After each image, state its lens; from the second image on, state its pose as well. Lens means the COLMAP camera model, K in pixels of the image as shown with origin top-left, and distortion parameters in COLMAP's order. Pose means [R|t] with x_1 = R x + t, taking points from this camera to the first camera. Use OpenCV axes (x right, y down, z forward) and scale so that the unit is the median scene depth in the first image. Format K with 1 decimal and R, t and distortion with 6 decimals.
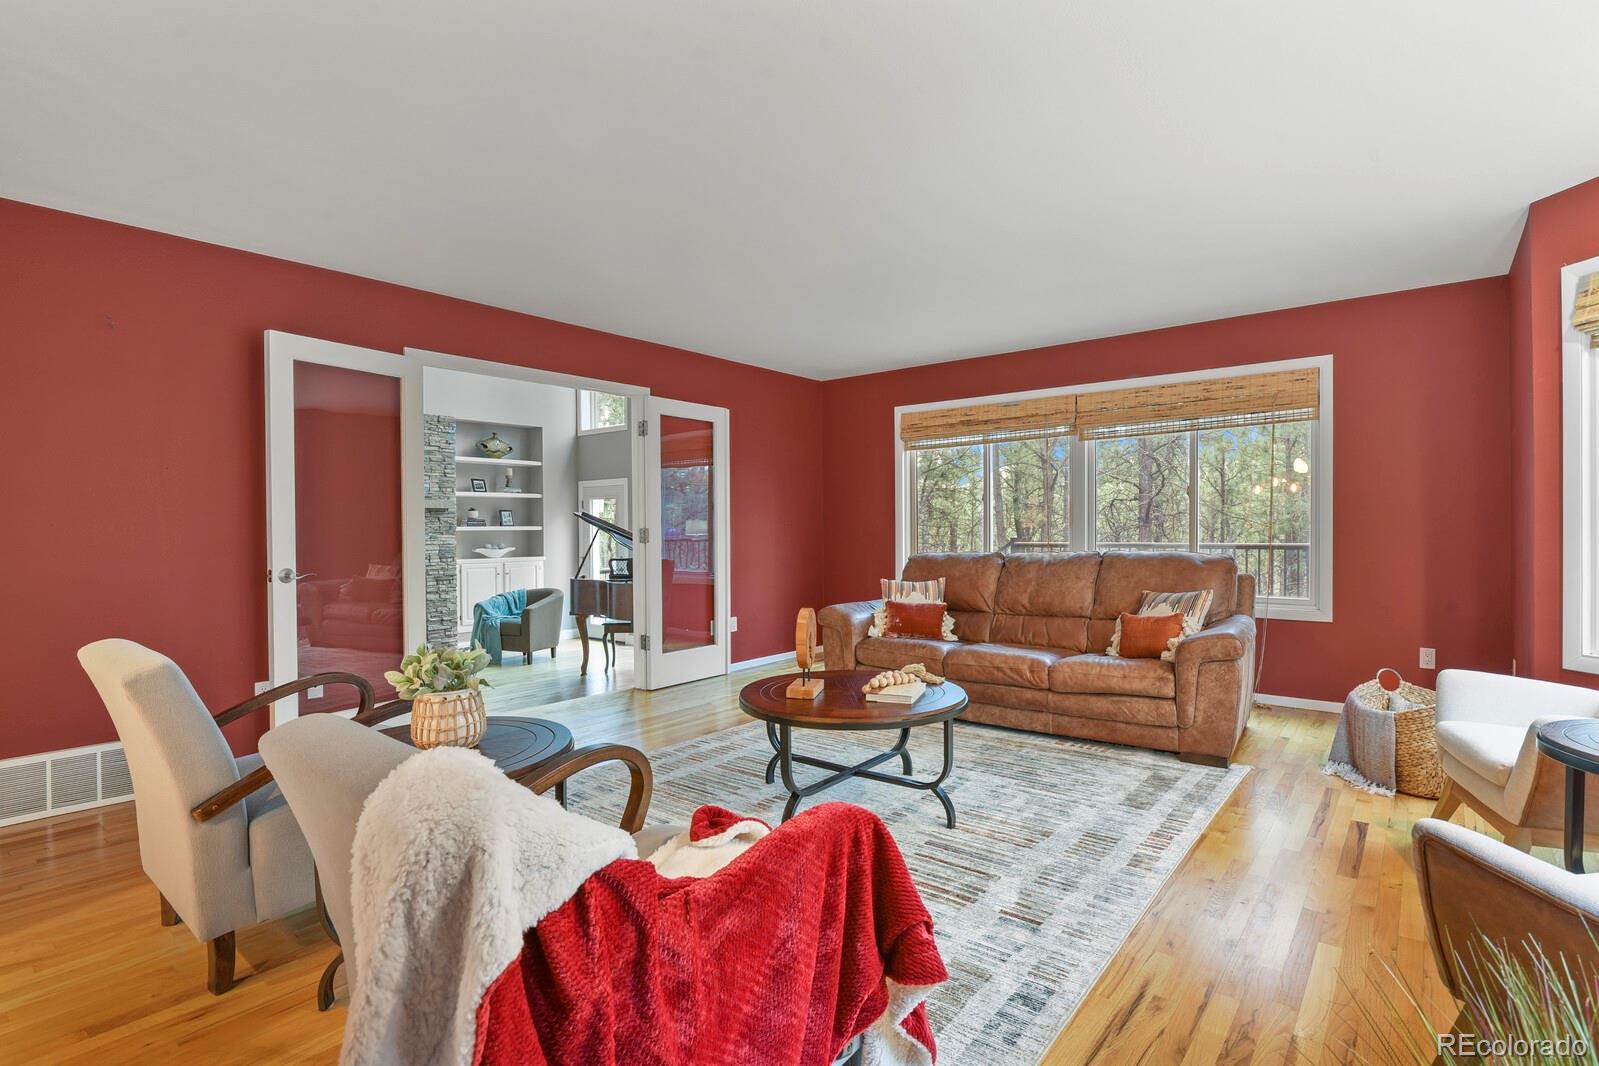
lens RADIAL K [[777.2, 0, 814.0], [0, 777.2, 536.3], [0, 0, 1]] dist [-0.005735, -0.004572]
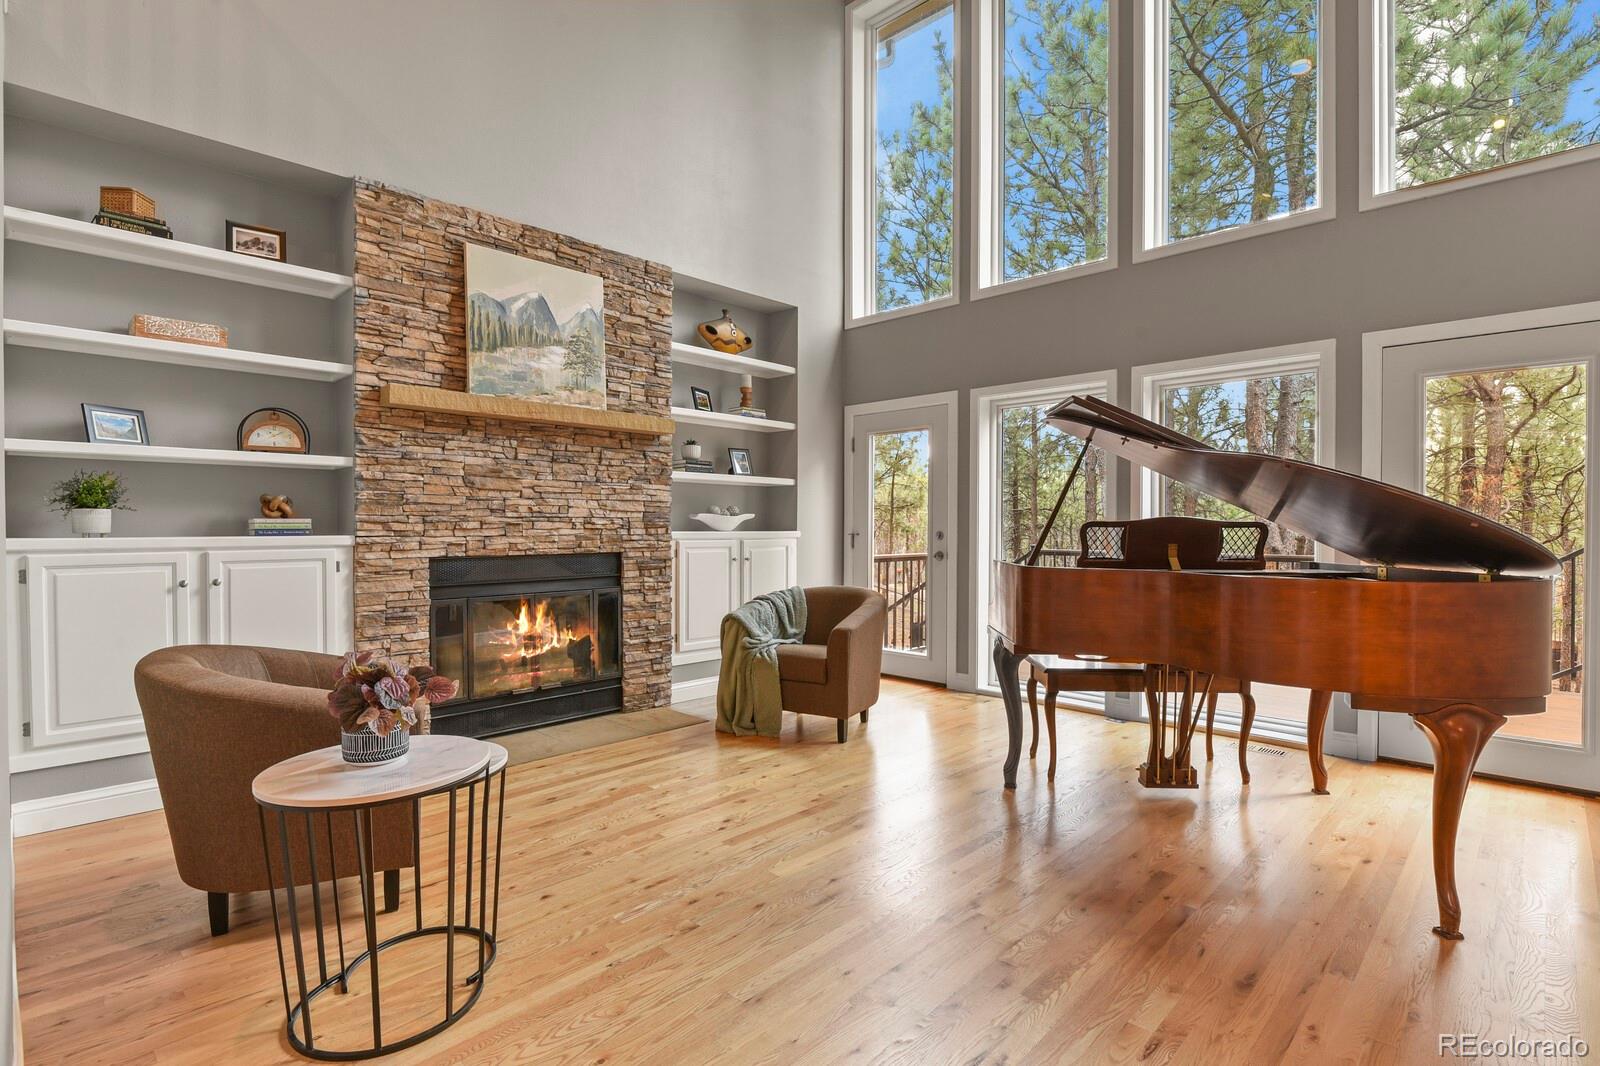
lens RADIAL K [[777.7, 0, 810.5], [0, 777.7, 535.7], [0, 0, 1]] dist [-0.005735, -0.004572]
pose [[0.997059, 0.012387, -0.075636, -0.308852], [-0.012240, 0.999922, 0.002399, 0.029560], [0.075660, -0.001466, 0.997133, 0.445951]]
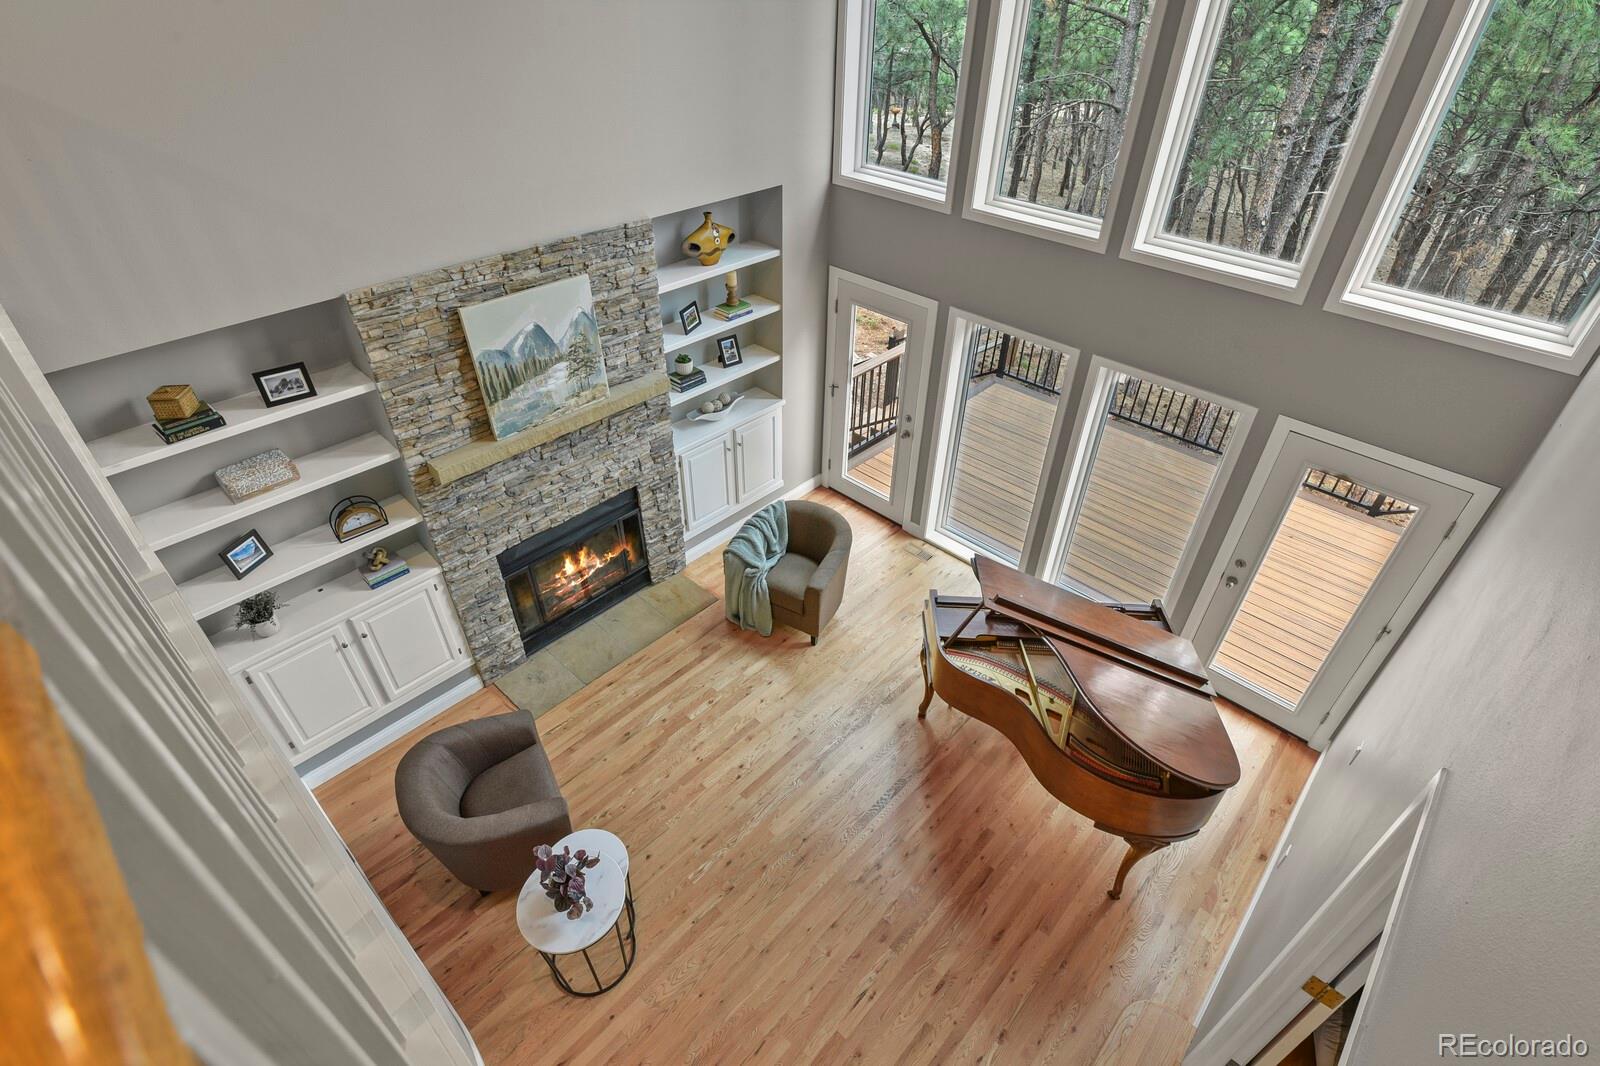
lens RADIAL K [[777.7, 0, 810.3], [0, 777.7, 537.9], [0, 0, 1]] dist [-0.005735, -0.004572]
pose [[0.997599, 0.062024, -0.030801, -0.312786], [-0.030279, 0.790672, 0.611491, -0.292203], [0.062281, -0.609090, 0.790652, 0.444669]]
